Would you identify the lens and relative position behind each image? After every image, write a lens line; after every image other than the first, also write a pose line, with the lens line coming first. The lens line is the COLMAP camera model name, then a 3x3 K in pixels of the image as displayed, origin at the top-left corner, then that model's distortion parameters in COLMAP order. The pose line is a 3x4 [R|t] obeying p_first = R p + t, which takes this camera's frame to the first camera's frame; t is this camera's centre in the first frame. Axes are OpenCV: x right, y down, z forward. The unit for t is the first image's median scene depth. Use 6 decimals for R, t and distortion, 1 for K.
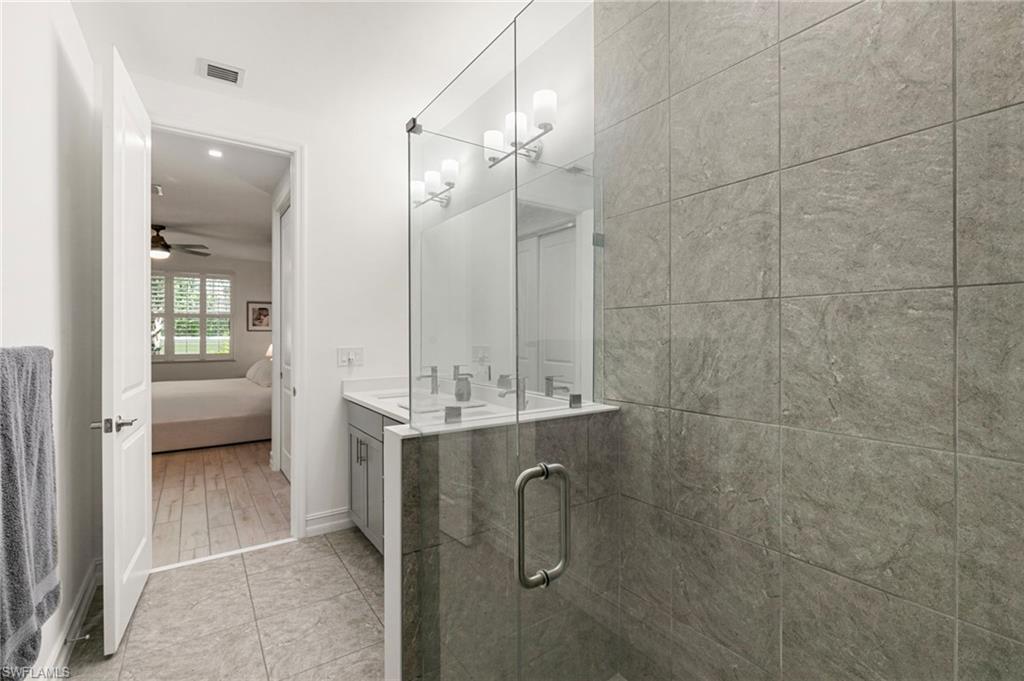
lens RADIAL K [[458.5, 0, 512.9], [0, 458.5, 337.1], [0, 0, 1]] dist [0.002855, -0.000344]
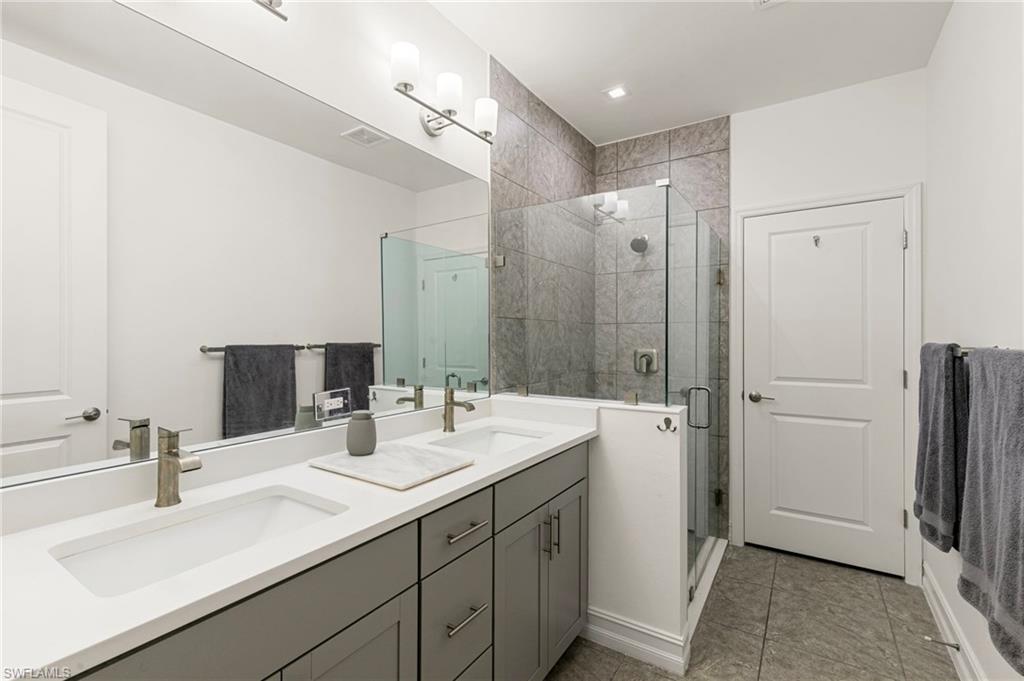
lens RADIAL K [[458.5, 0, 512.9], [0, 458.5, 337.1], [0, 0, 1]] dist [0.002855, -0.000344]
pose [[-0.369231, 0.001145, 0.929337, -1.410932], [-0.000279, 0.999999, -0.001343, -0.007970], [-0.929338, -0.000756, -0.369230, 2.054476]]
